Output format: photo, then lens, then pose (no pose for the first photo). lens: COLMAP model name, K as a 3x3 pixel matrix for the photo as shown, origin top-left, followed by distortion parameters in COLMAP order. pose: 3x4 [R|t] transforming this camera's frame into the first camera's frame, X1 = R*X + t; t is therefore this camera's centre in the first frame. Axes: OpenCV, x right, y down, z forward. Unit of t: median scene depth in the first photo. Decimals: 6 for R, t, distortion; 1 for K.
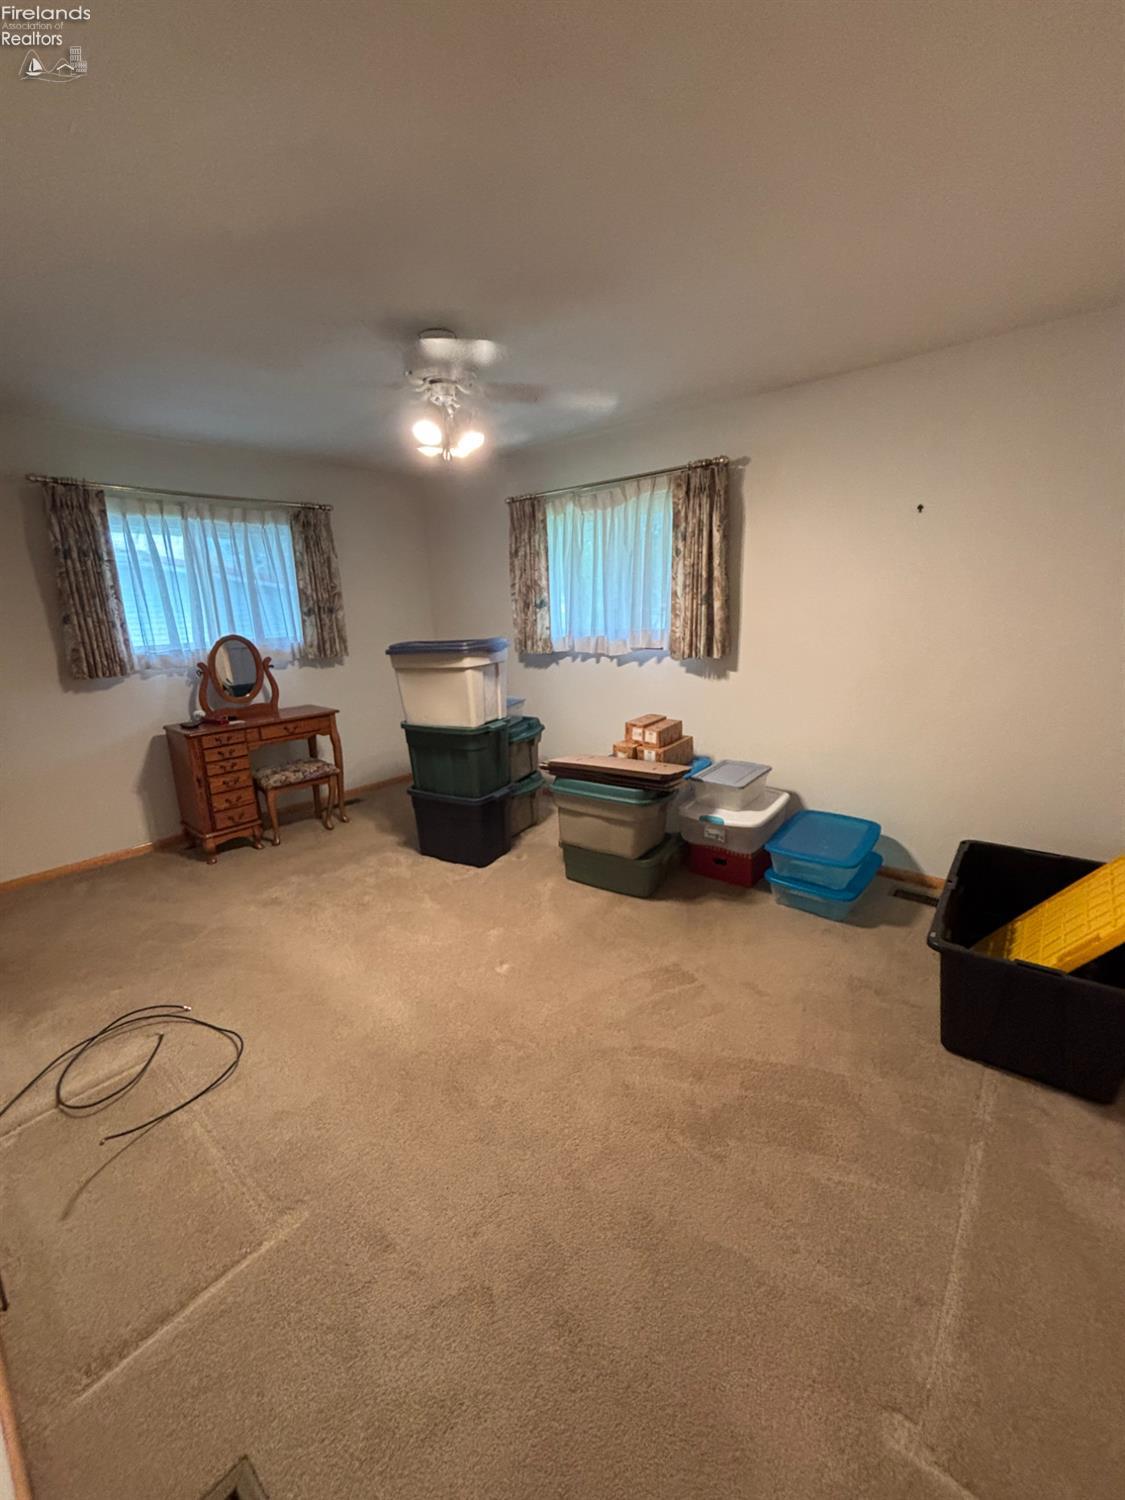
lens RADIAL K [[604.1, 0, 561.3], [0, 604.1, 751.3], [0, 0, 1]] dist [0.004727, -0.002082]
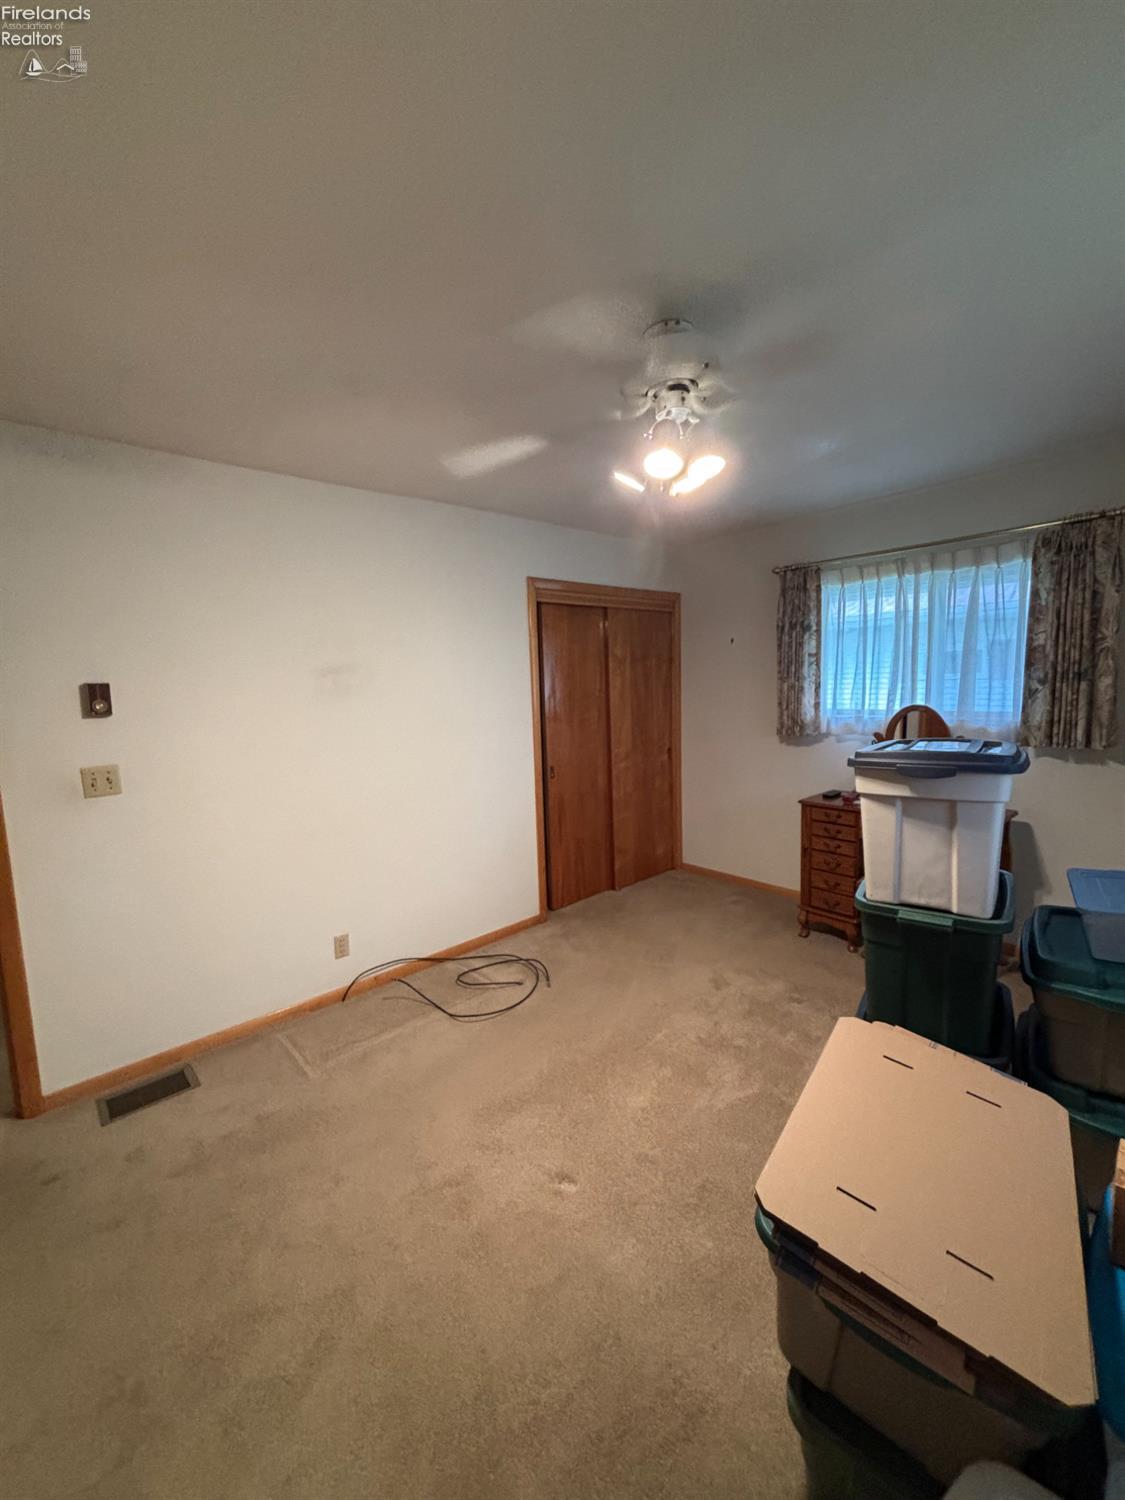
lens RADIAL K [[604.1, 0, 563.6], [0, 604.1, 753.5], [0, 0, 1]] dist [0.004727, -0.002082]
pose [[-0.127714, 0.149300, -0.980509, 0.388385], [-0.208314, 0.962515, 0.173694, -0.191629], [0.969688, 0.226437, -0.091825, 0.690911]]
